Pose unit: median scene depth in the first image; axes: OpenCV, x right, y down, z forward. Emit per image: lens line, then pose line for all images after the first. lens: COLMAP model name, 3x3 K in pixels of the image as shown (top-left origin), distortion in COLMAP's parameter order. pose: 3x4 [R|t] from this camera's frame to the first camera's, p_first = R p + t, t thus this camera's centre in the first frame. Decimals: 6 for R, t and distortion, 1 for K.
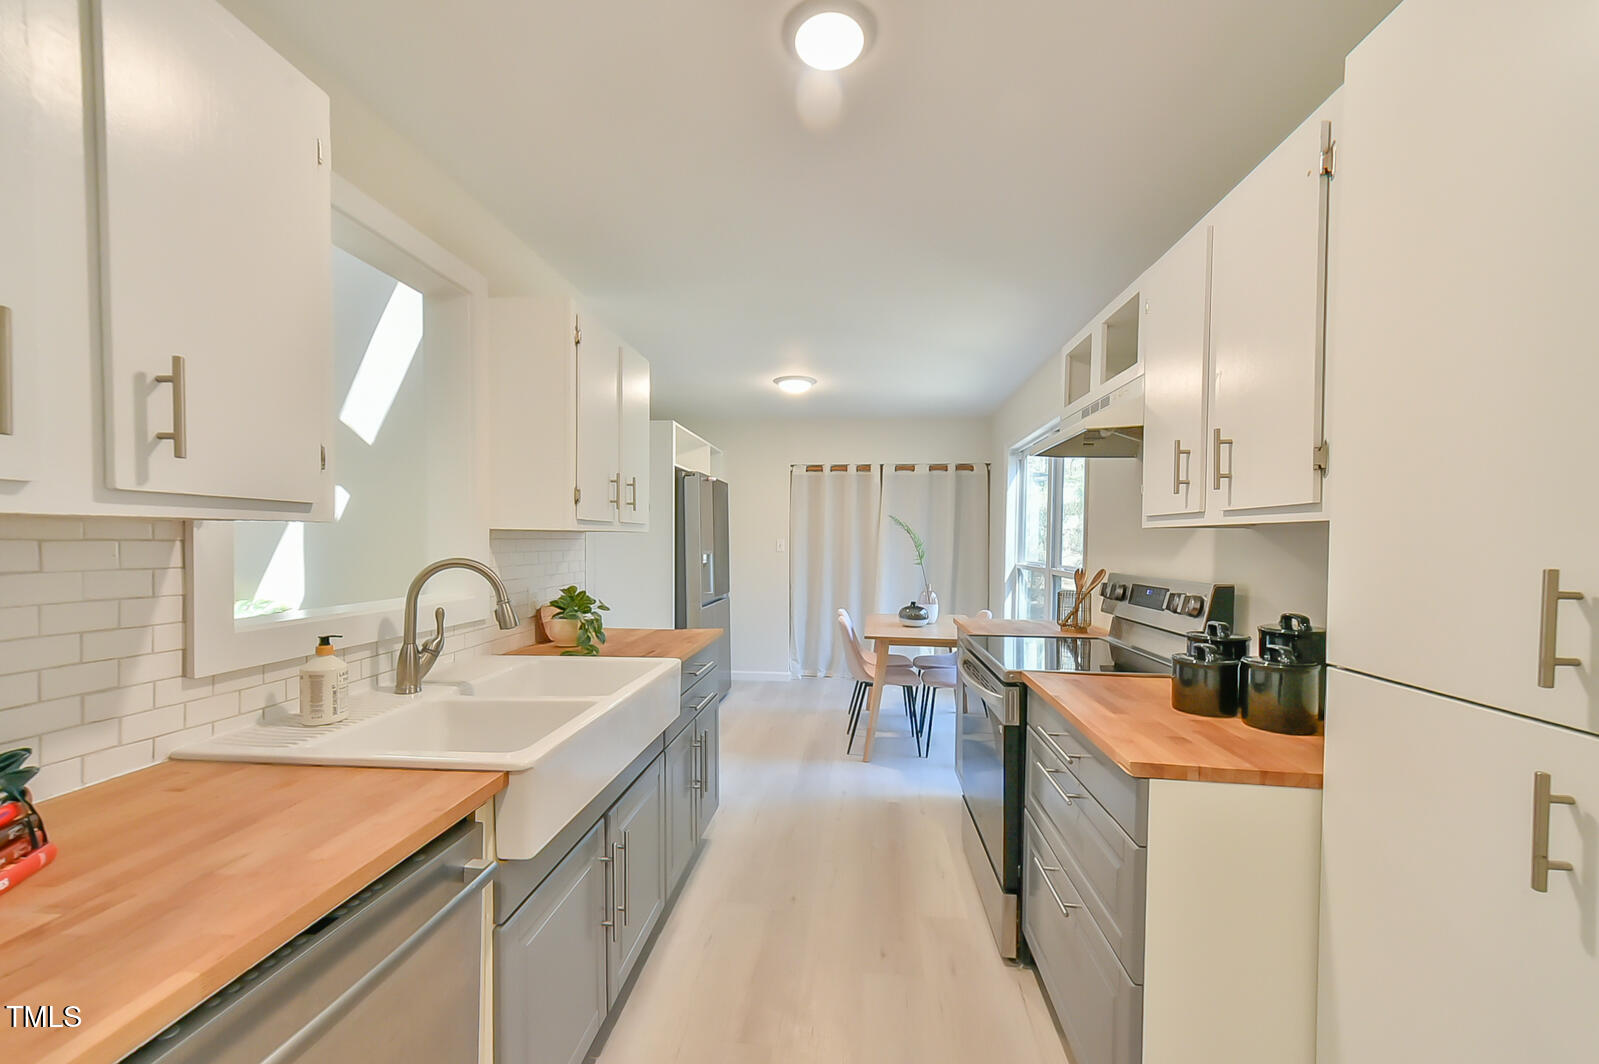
lens RADIAL K [[622.6, 0, 800.5], [0, 622.6, 553.3], [0, 0, 1]] dist [0.010087, 0.000496]
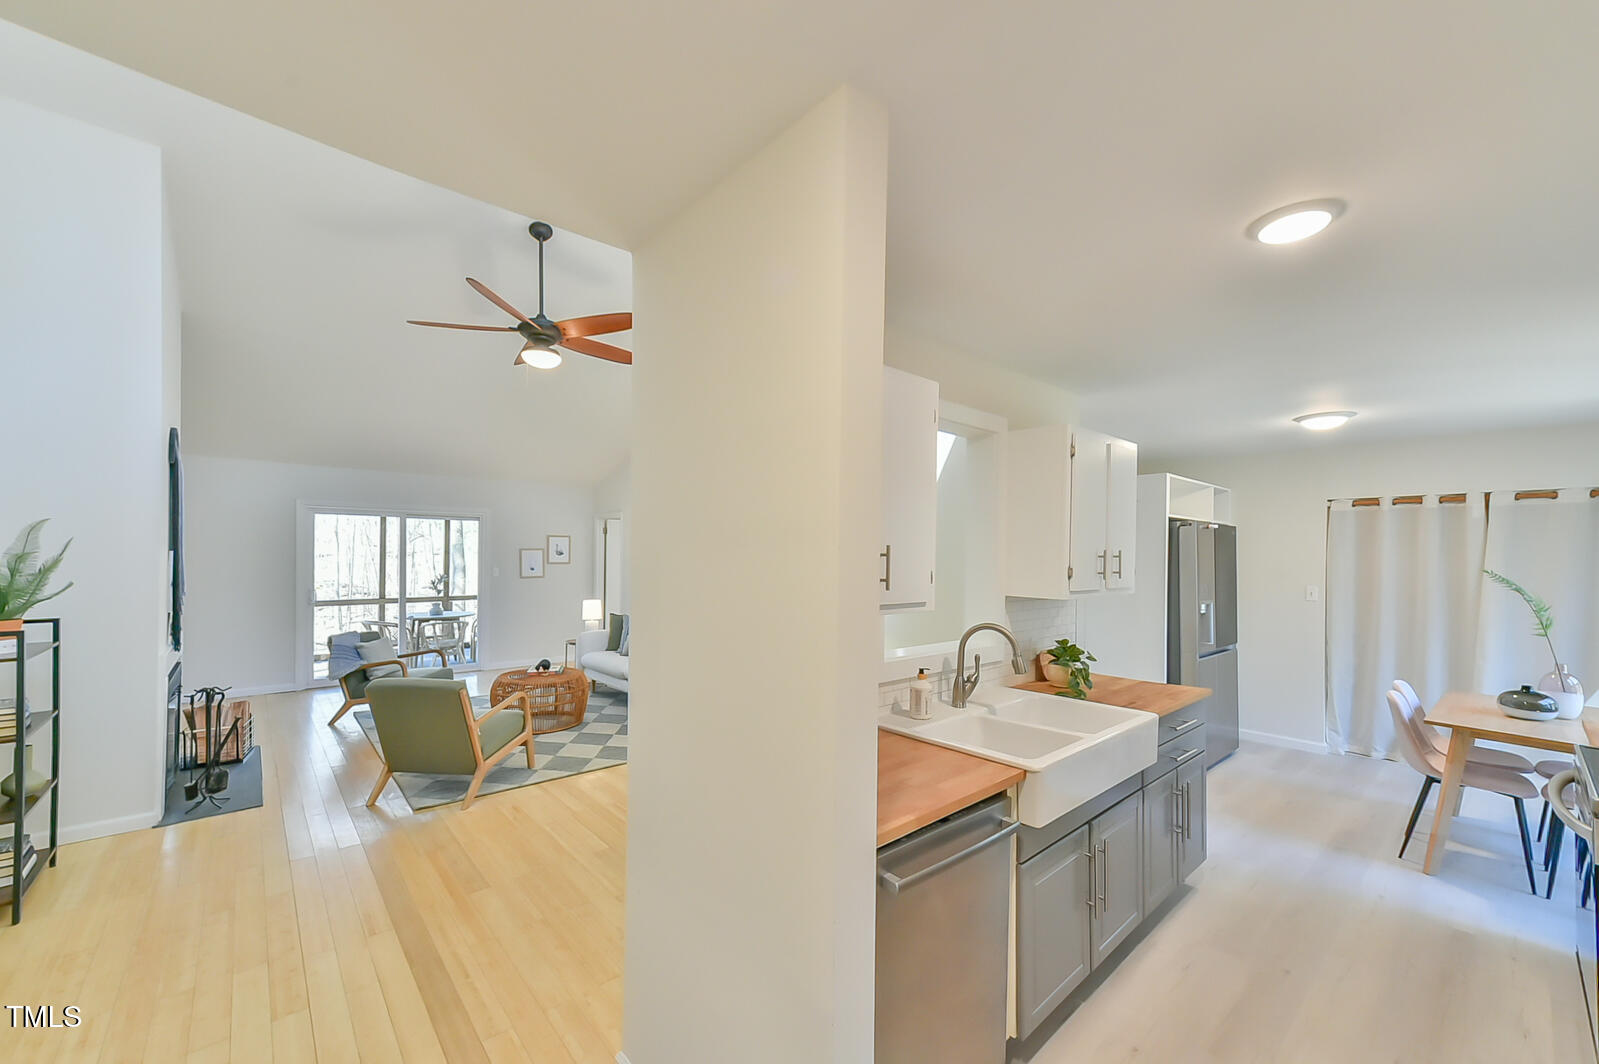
lens RADIAL K [[622.6, 0, 798.9], [0, 622.6, 555.6], [0, 0, 1]] dist [0.010087, 0.000496]
pose [[0.731236, 0.002585, -0.682120, 0.113690], [-0.022125, 0.999557, -0.019930, -0.090171], [0.681766, 0.029666, 0.730968, -0.332541]]
